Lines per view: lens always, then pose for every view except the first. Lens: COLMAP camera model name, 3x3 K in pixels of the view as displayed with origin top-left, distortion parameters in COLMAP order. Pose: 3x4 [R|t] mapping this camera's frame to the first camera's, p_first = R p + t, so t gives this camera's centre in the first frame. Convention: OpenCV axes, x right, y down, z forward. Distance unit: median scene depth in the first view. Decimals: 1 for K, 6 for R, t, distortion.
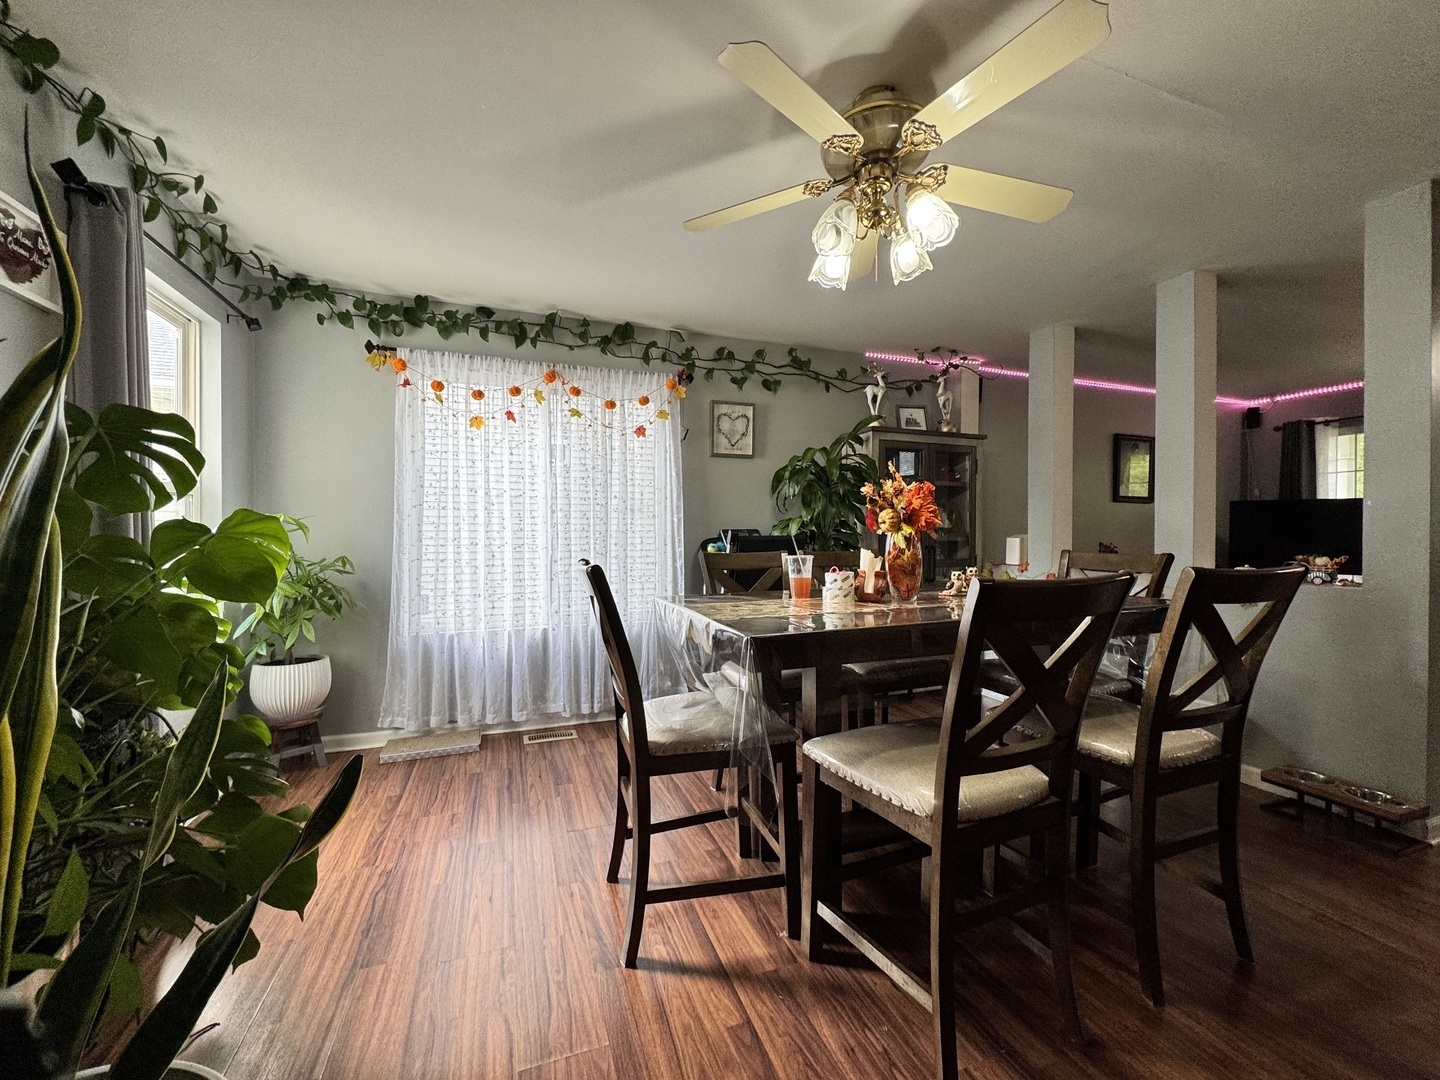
lens RADIAL K [[573.3, 0, 720.0], [0, 573.3, 540.0], [0, 0, 1]] dist [-0.001023, 0.000299]
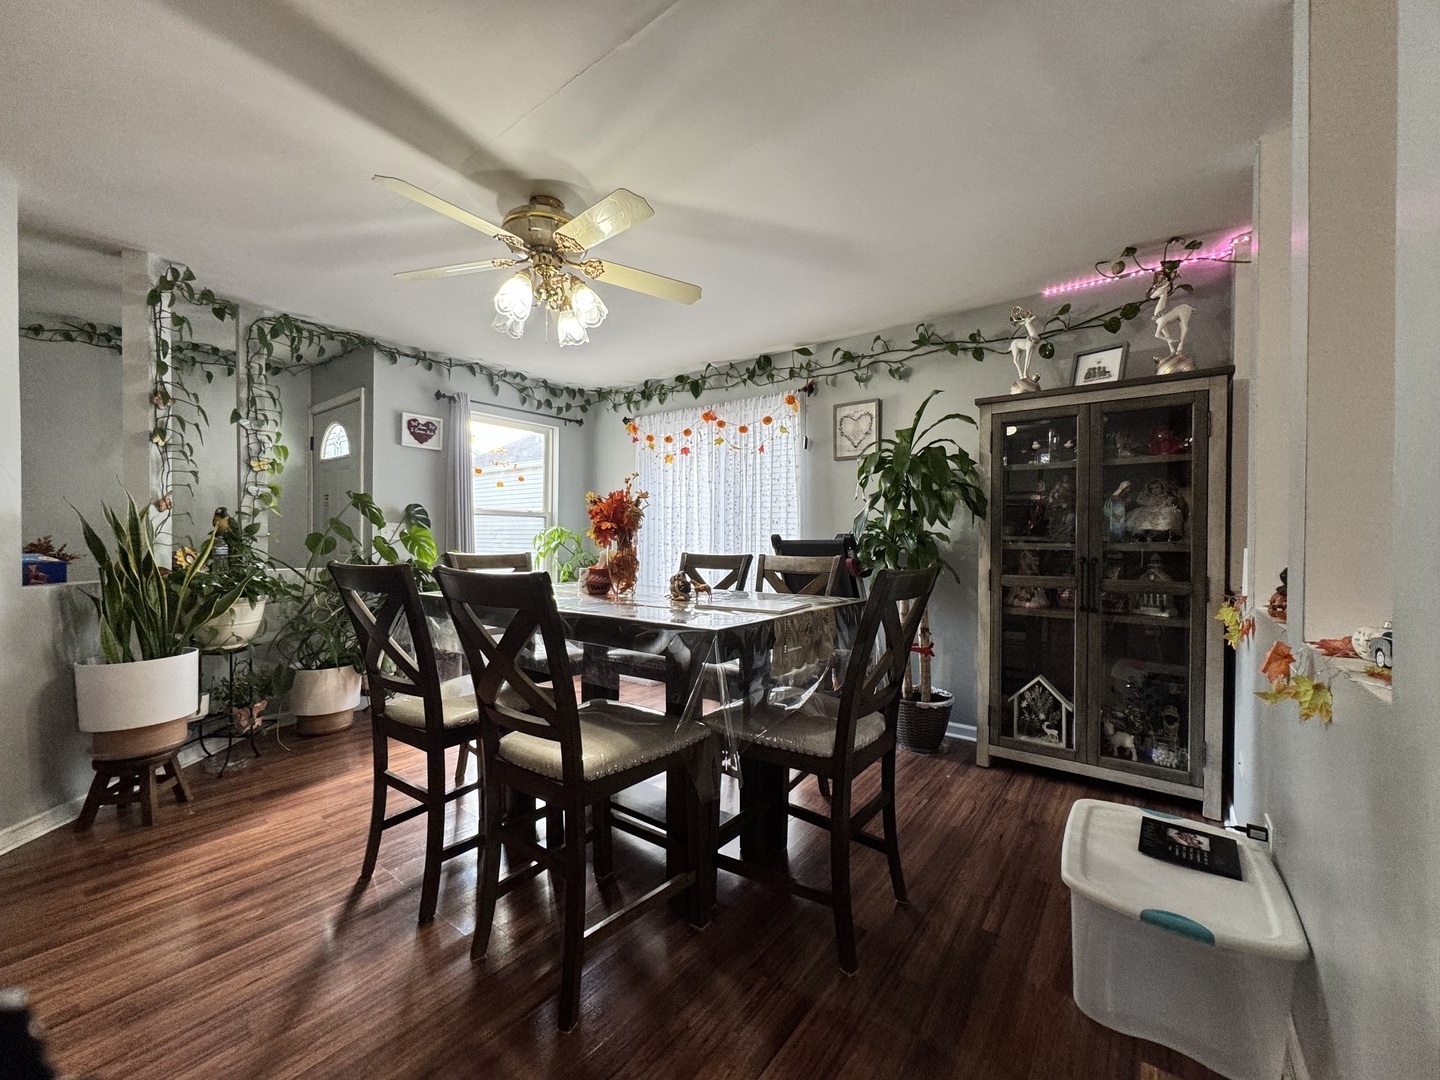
lens RADIAL K [[573.3, 0, 720.0], [0, 573.3, 540.0], [0, 0, 1]] dist [-0.001023, 0.000299]
pose [[0.533509, 0.007375, -0.845762, 0.732876], [-0.015529, 0.999879, -0.001077, -0.002798], [0.845652, 0.013709, 0.533559, 0.297857]]
